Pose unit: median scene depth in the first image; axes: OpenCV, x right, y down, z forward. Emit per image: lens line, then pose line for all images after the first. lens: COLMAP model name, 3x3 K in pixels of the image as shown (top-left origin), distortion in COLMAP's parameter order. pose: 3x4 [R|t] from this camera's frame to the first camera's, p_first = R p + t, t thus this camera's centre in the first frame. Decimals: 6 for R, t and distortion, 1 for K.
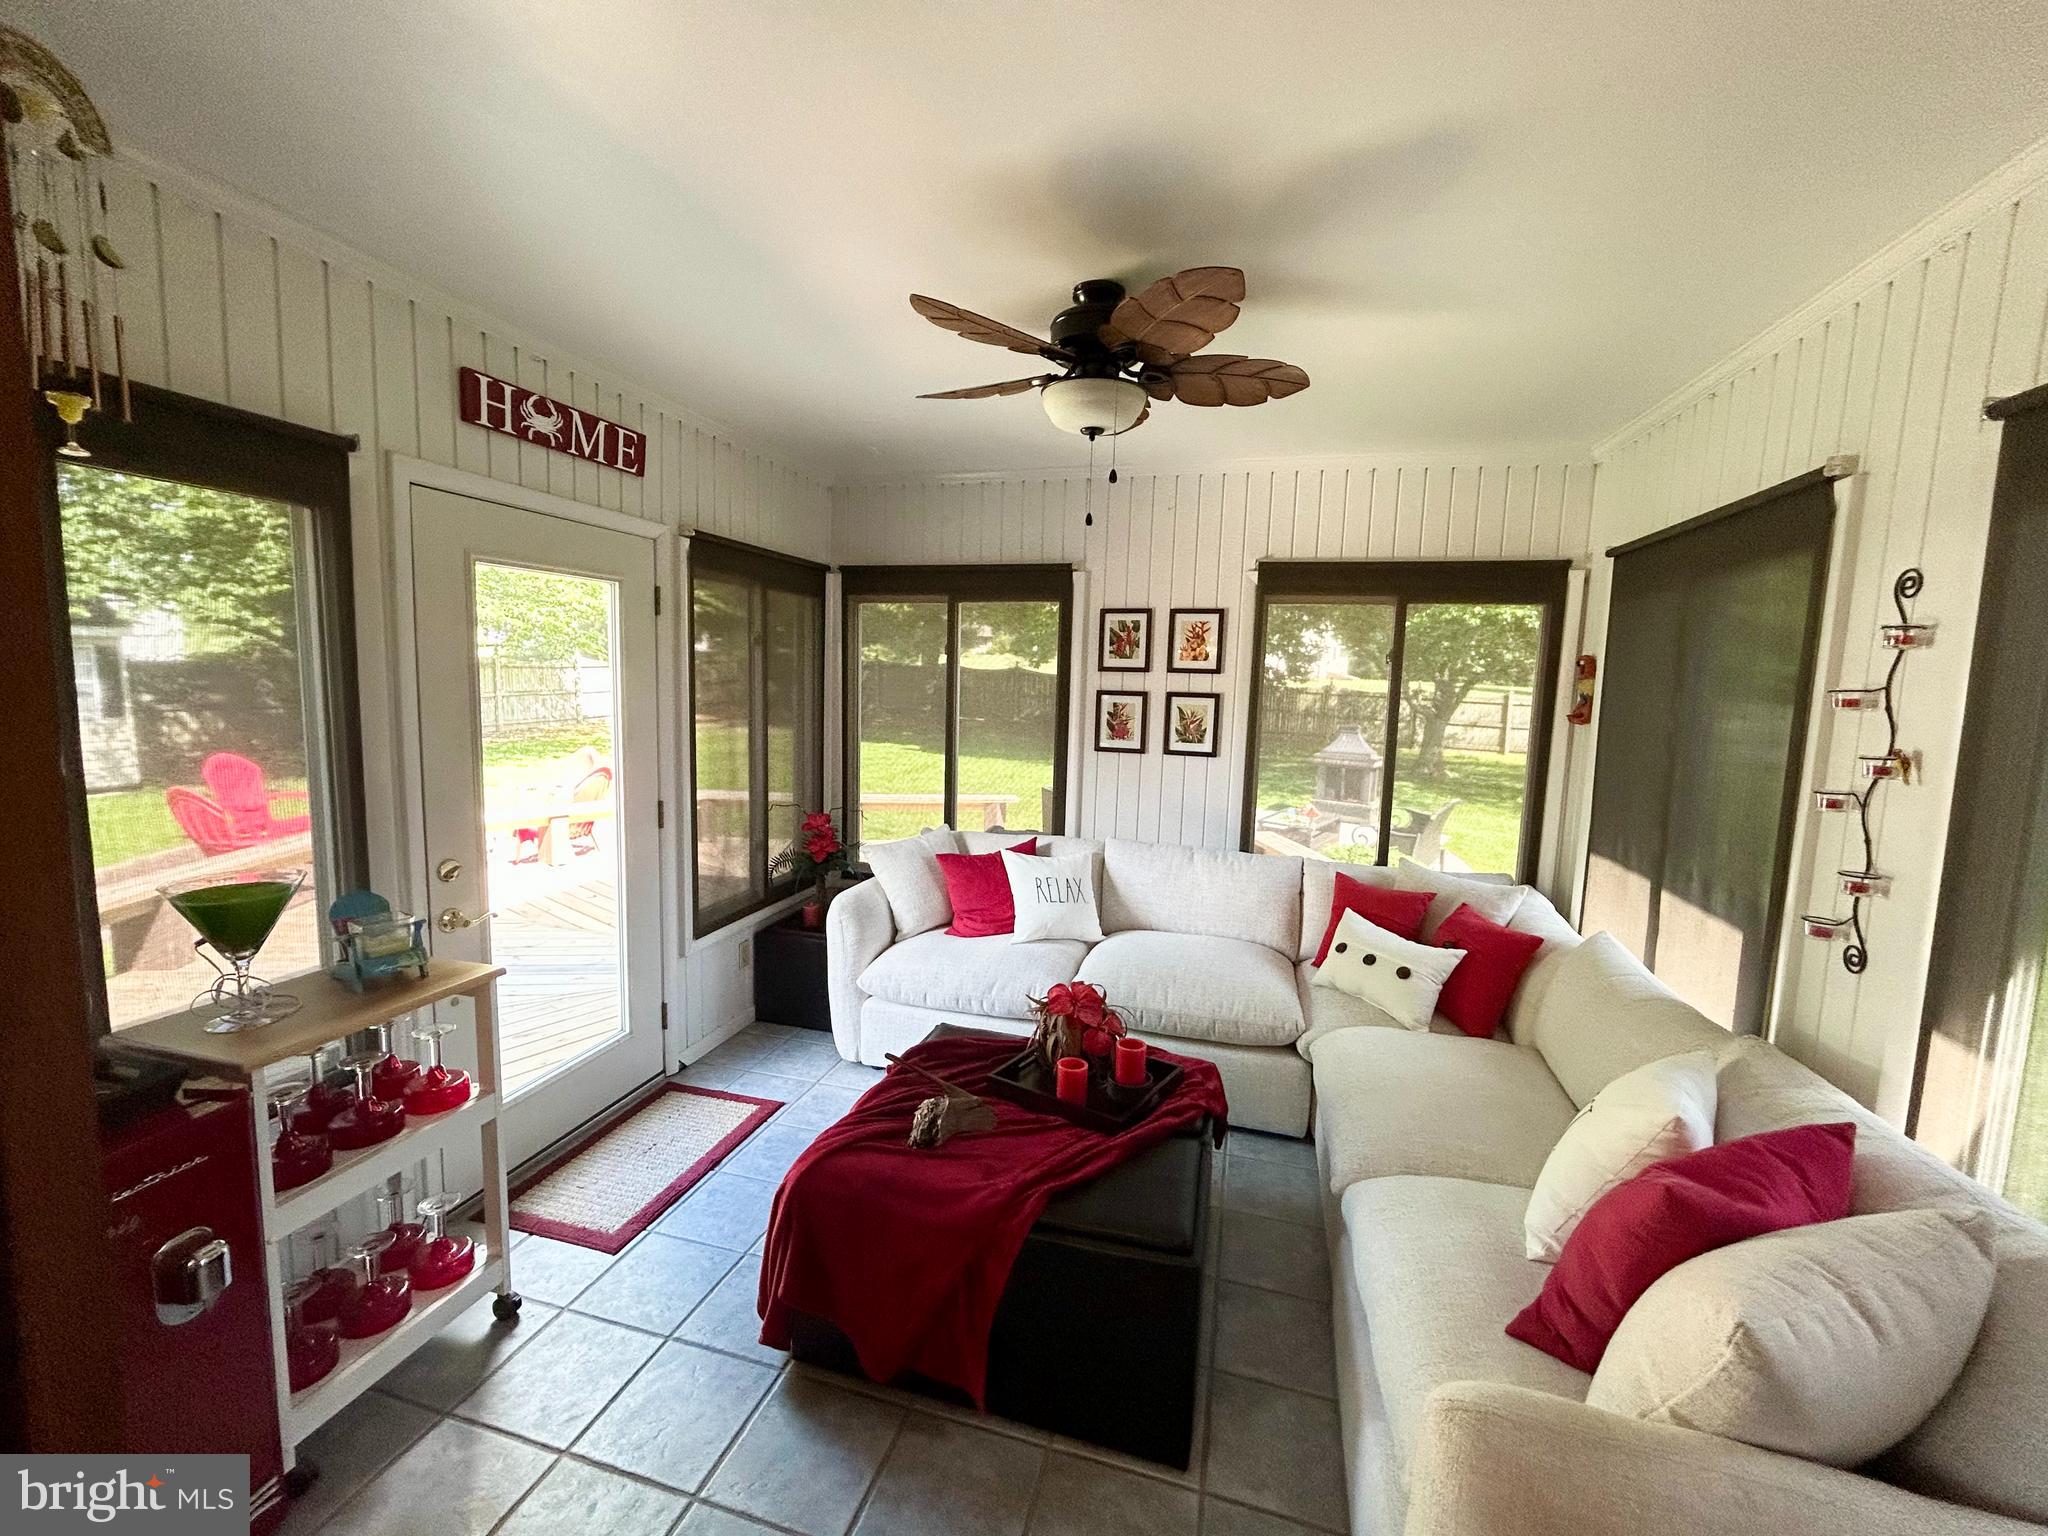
lens RADIAL K [[831.7, 0, 1024.0], [0, 831.7, 768.0], [0, 0, 1]] dist [0.001551, 0.000051]
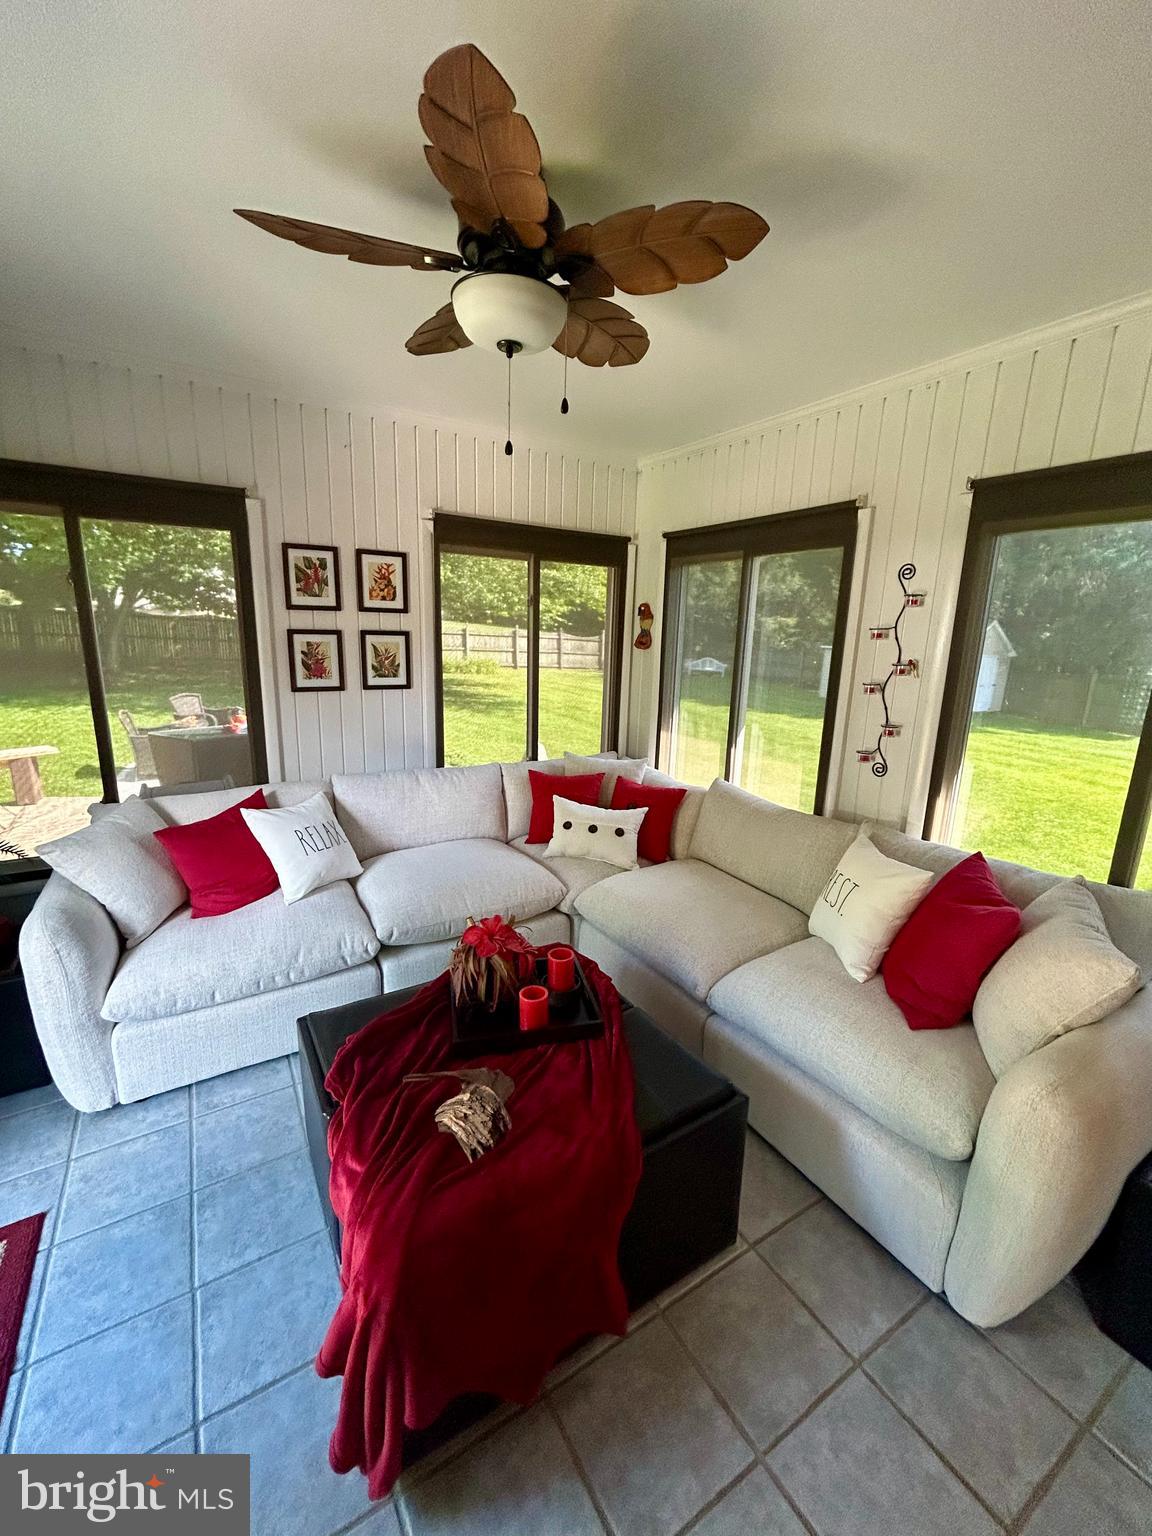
lens RADIAL K [[623.8, 0, 576.0], [0, 623.8, 768.0], [0, 0, 1]] dist [0.001551, 0.000051]
pose [[0.671392, -0.172819, 0.720670, -0.259451], [0.072455, 0.983079, 0.168245, -0.034588], [-0.737552, -0.060742, 0.672553, 0.265836]]
